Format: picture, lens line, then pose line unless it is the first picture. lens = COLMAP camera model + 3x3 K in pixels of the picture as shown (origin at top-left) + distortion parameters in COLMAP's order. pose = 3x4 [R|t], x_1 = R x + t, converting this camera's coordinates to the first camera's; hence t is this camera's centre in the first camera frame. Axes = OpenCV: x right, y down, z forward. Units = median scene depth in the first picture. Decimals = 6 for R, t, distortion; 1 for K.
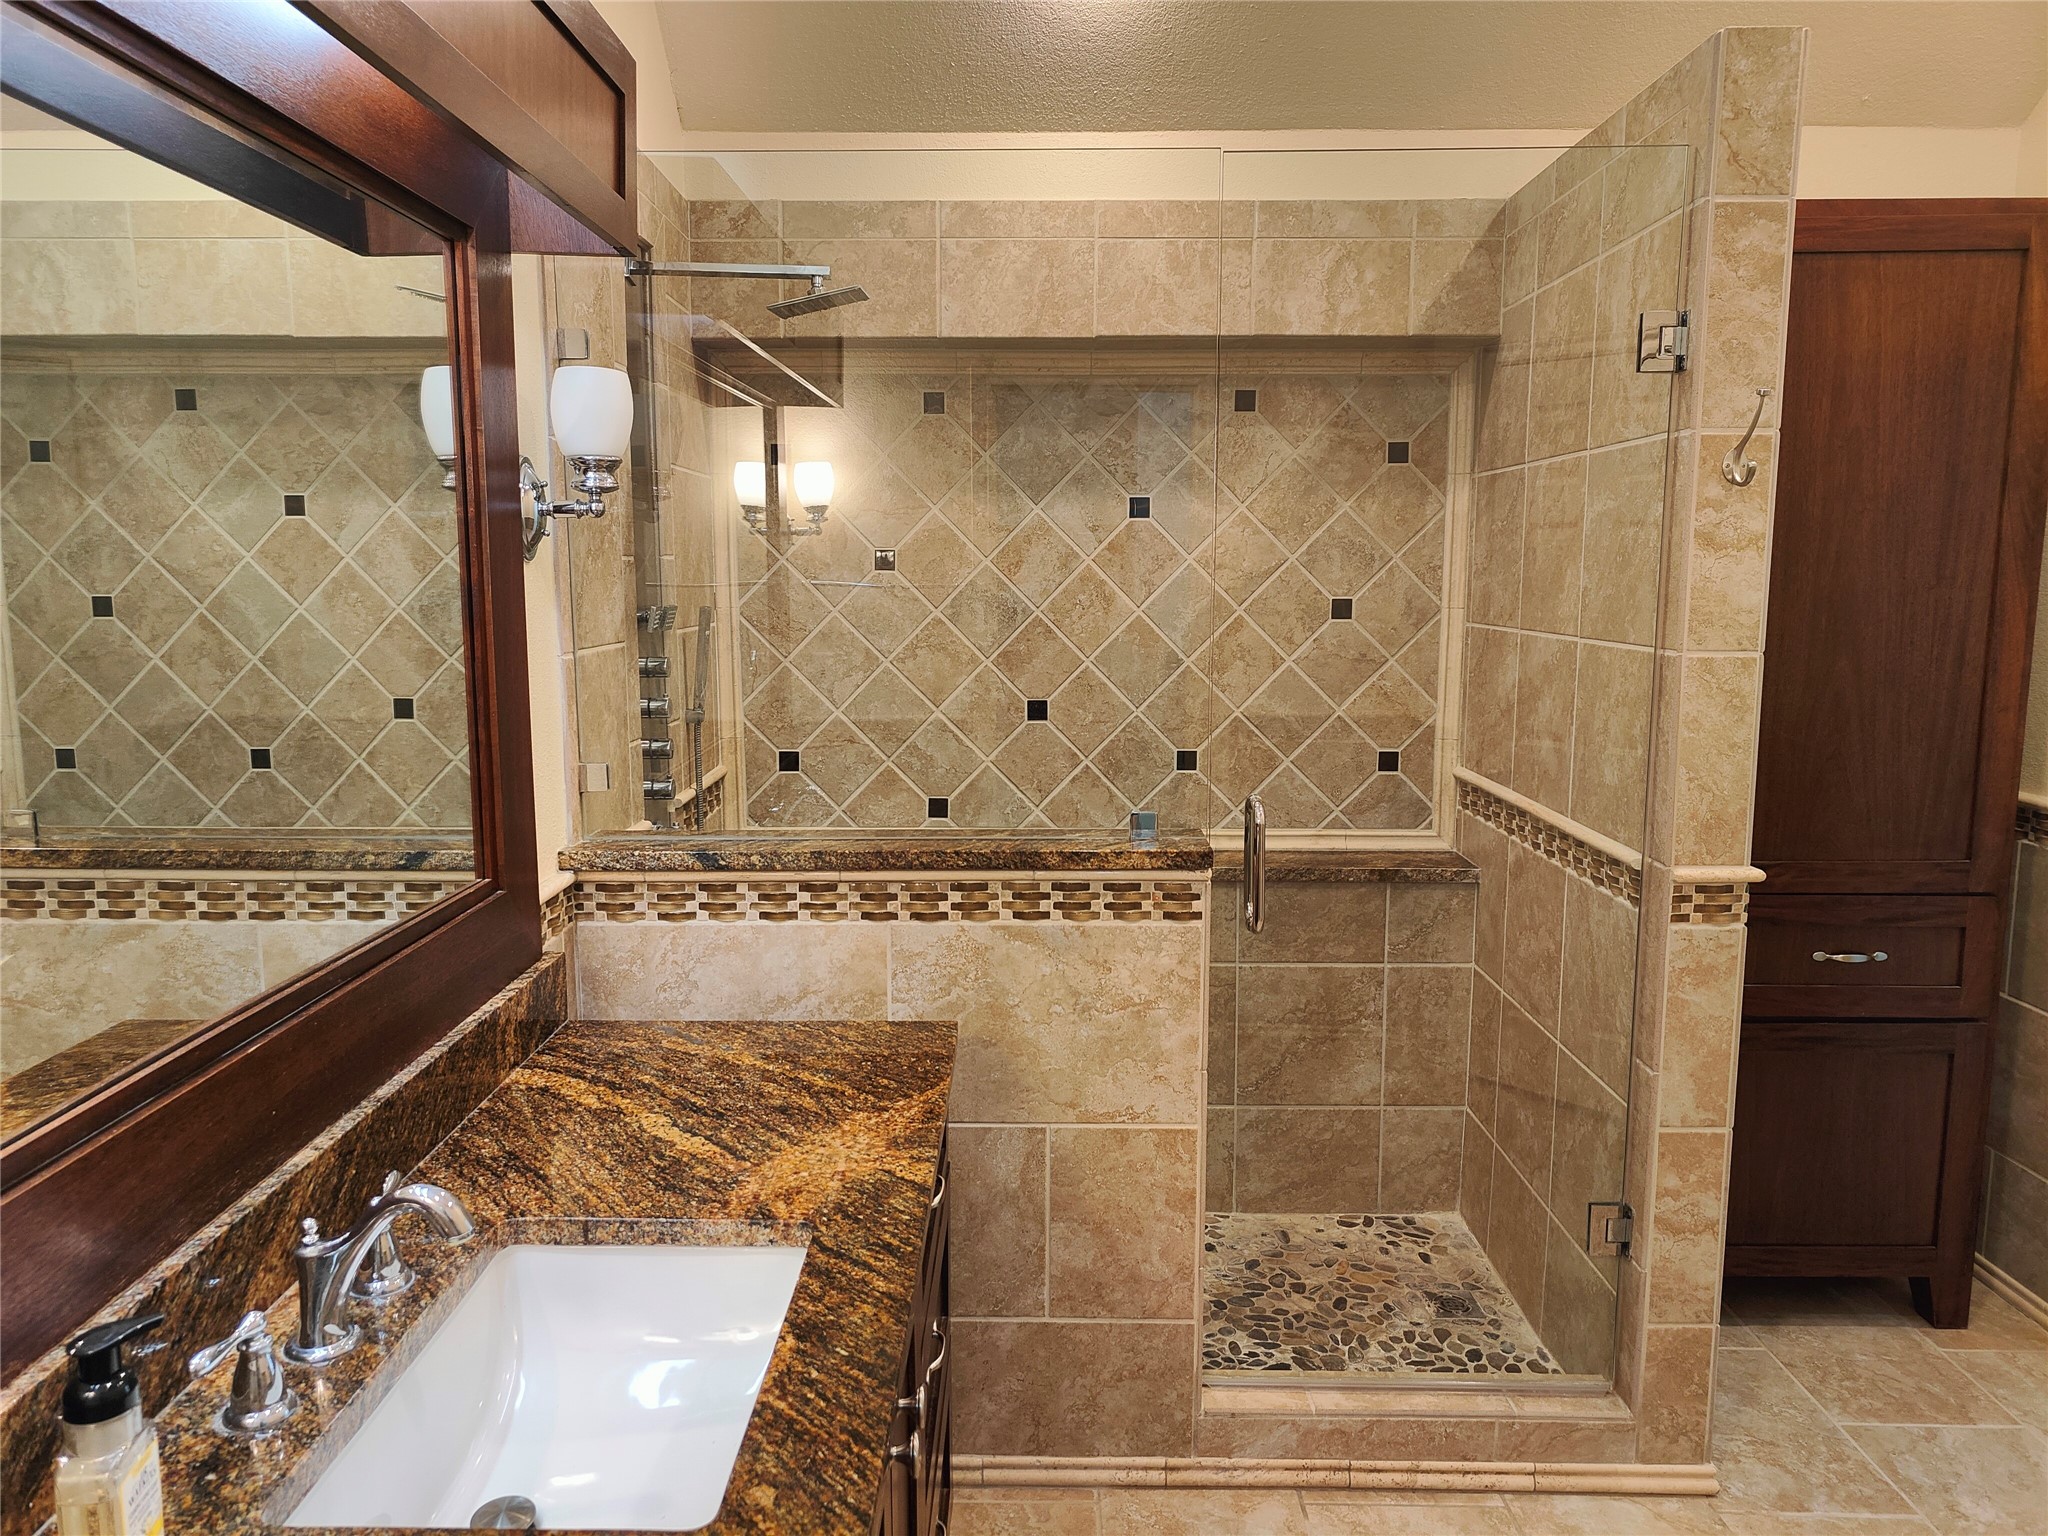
lens RADIAL K [[1432.3, 0, 1022.1], [0, 1432.3, 770.2], [0, 0, 1]] dist [0.028479, -0.026937]
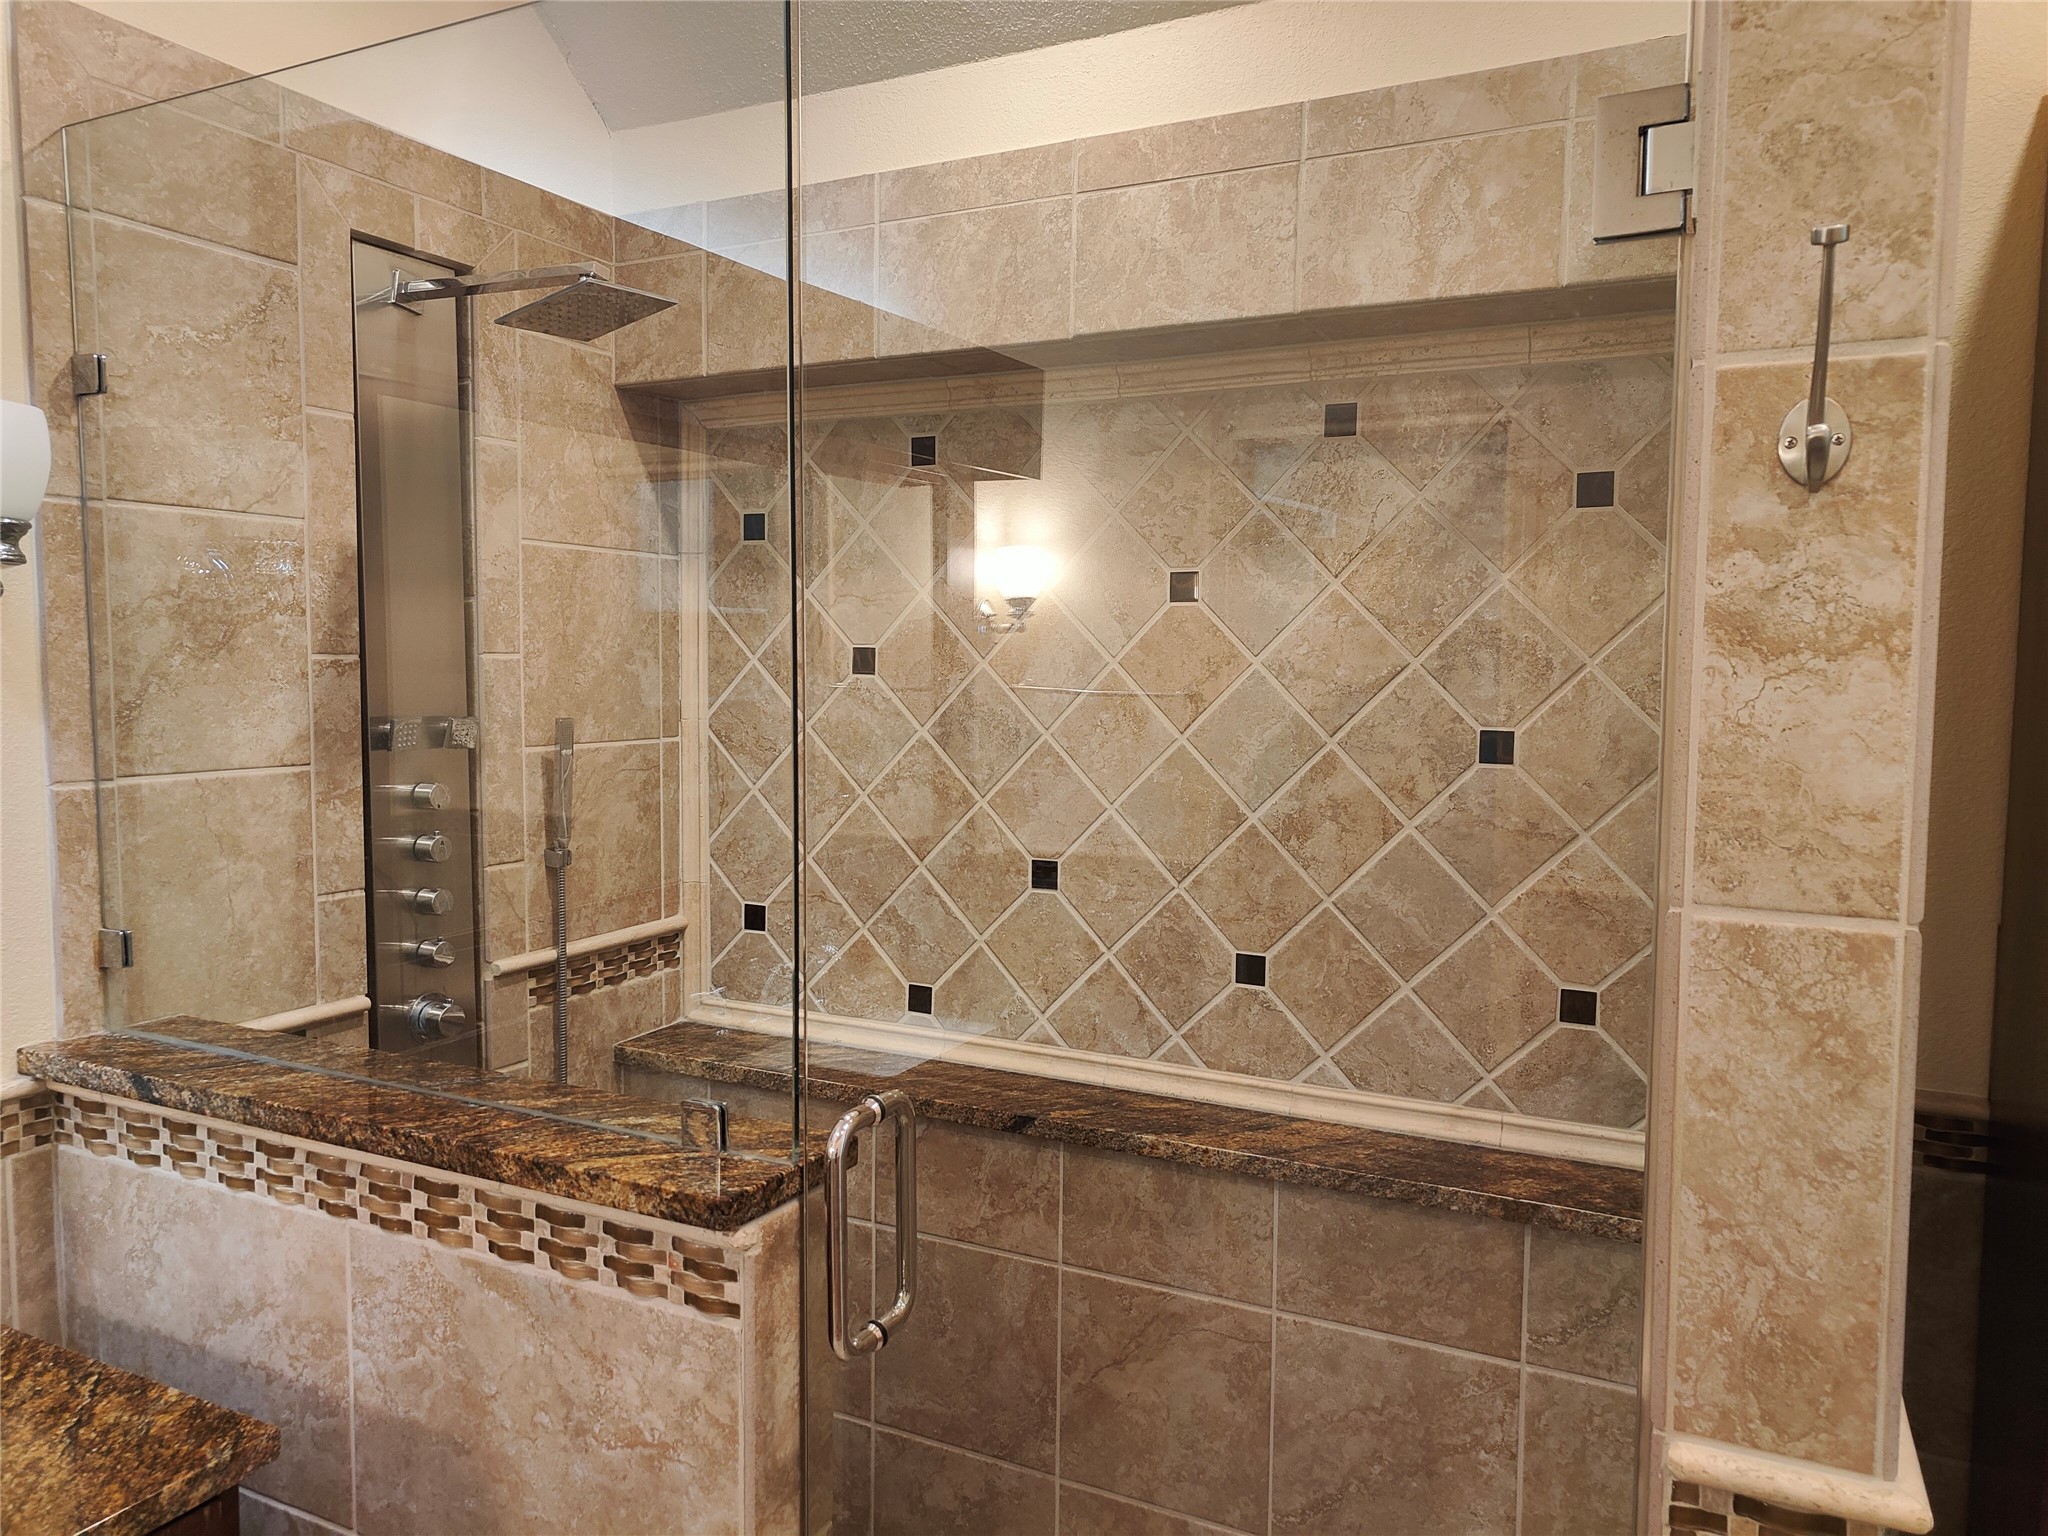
lens RADIAL K [[1427.4, 0, 1040.8], [0, 1427.4, 766.9], [0, 0, 1]] dist [0.010548, 0.001154]
pose [[0.896610, 0.041117, -0.440908, 0.315564], [-0.071904, 0.995984, -0.053341, -0.057828], [0.436944, 0.079529, 0.895966, 0.372567]]
